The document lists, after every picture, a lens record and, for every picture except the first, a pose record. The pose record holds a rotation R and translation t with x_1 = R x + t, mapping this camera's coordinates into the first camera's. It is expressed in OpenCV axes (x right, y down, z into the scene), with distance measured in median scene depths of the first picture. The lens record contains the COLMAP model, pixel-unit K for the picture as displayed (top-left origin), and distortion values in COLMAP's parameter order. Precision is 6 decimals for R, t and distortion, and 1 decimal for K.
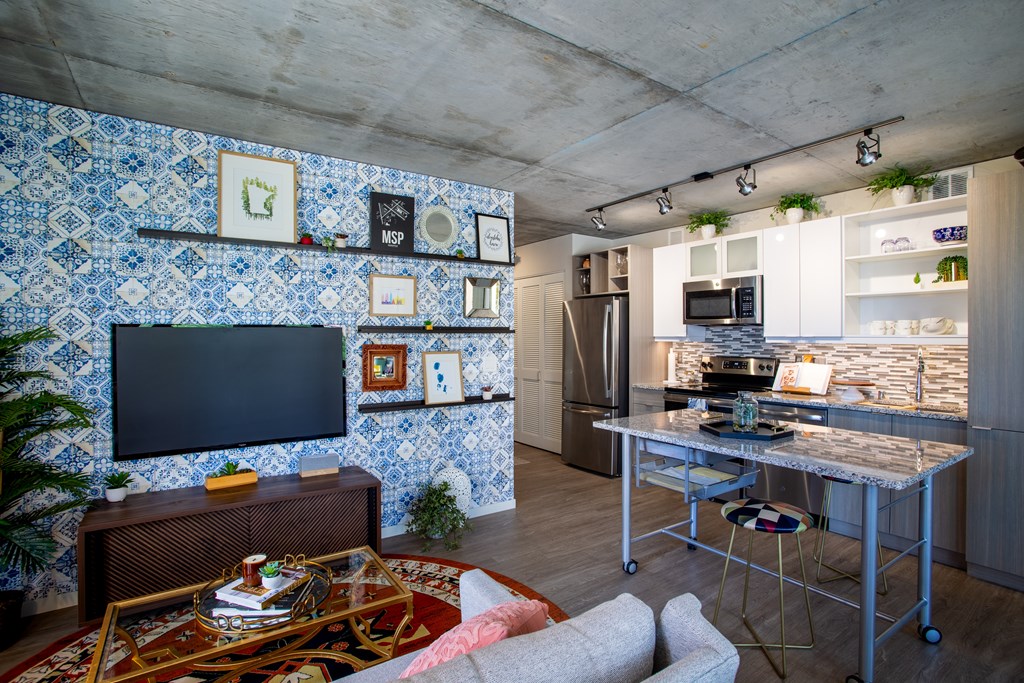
lens RADIAL K [[531.4, 0, 510.3], [0, 531.4, 347.2], [0, 0, 1]] dist [0.013445, -0.000113]
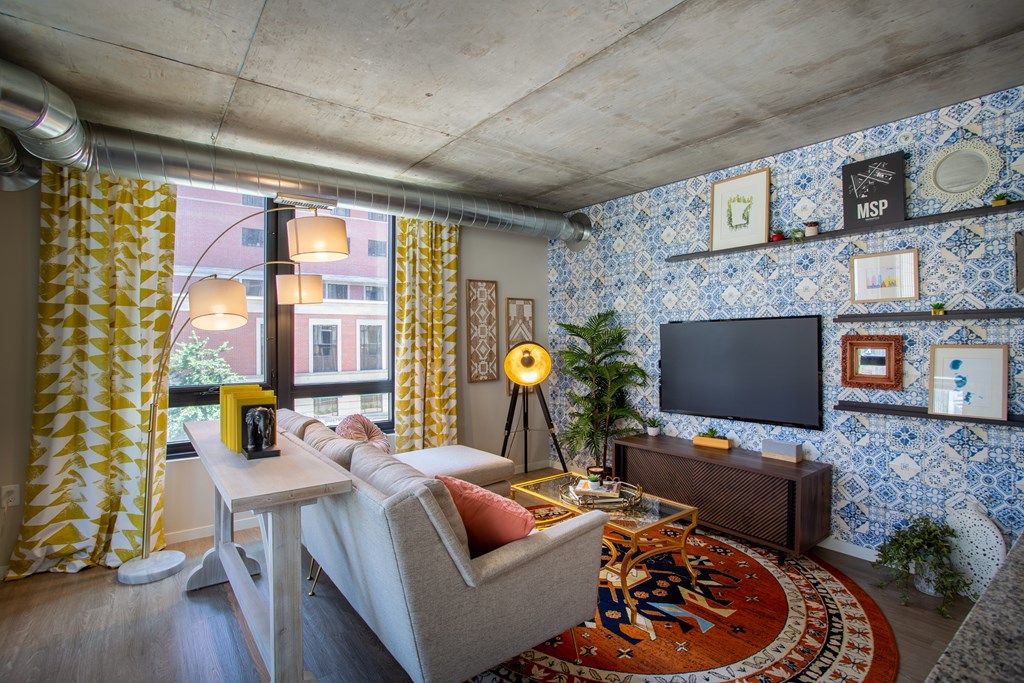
lens RADIAL K [[514.7, 0, 512.0], [0, 514.7, 341.5], [0, 0, 1]] dist [0.000269, 0.000562]
pose [[0.081256, 0.015795, -0.996568, 0.559737], [0.004004, 0.999861, 0.016174, -0.011101], [0.996685, -0.005305, 0.081182, 0.363131]]
